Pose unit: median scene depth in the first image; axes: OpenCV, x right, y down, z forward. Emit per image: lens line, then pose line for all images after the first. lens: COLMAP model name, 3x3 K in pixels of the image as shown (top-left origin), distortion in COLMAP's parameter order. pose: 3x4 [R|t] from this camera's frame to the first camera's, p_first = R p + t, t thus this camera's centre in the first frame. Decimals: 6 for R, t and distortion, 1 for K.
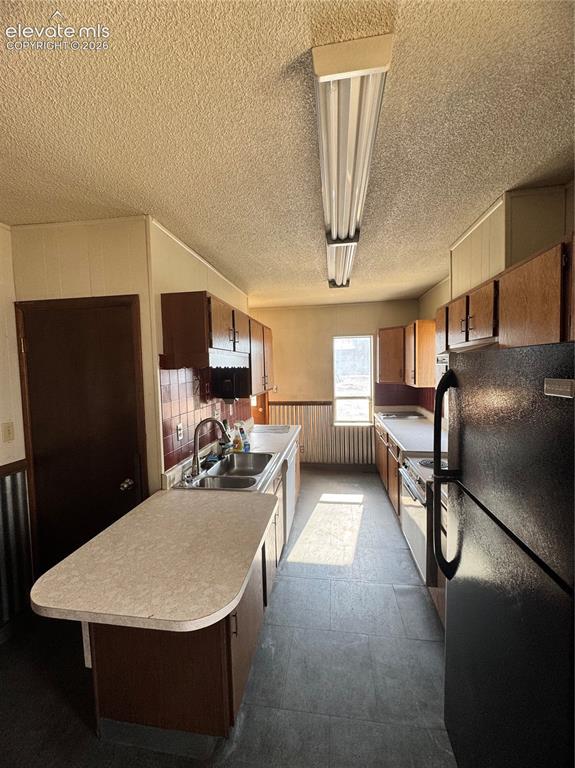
lens RADIAL K [[304.2, 0, 288.8], [0, 304.2, 381.5], [0, 0, 1]] dist [-0.007236, 0.000141]
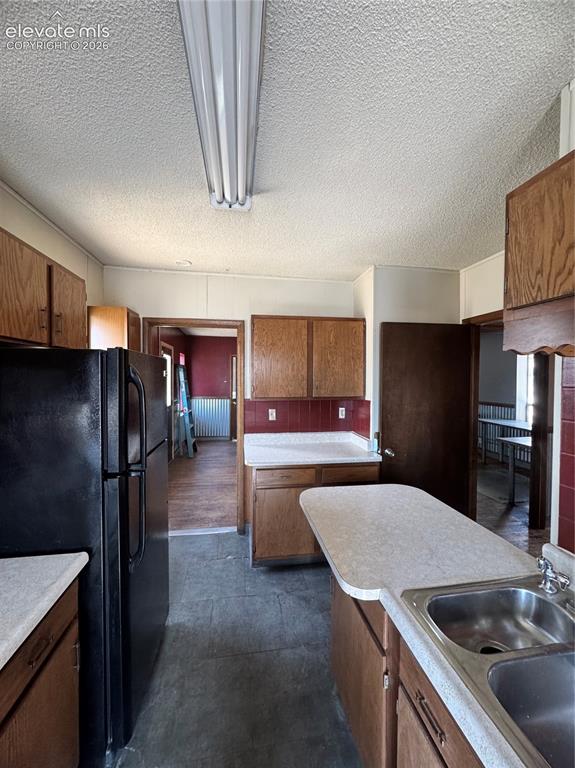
lens RADIAL K [[304.2, 0, 287.2], [0, 304.2, 382.6], [0, 0, 1]] dist [-0.007236, 0.000141]
pose [[-0.950010, 0.032625, -0.310509, 0.298050], [0.007857, 0.996709, 0.080686, -0.054721], [0.312120, 0.074213, -0.947140, 1.903438]]
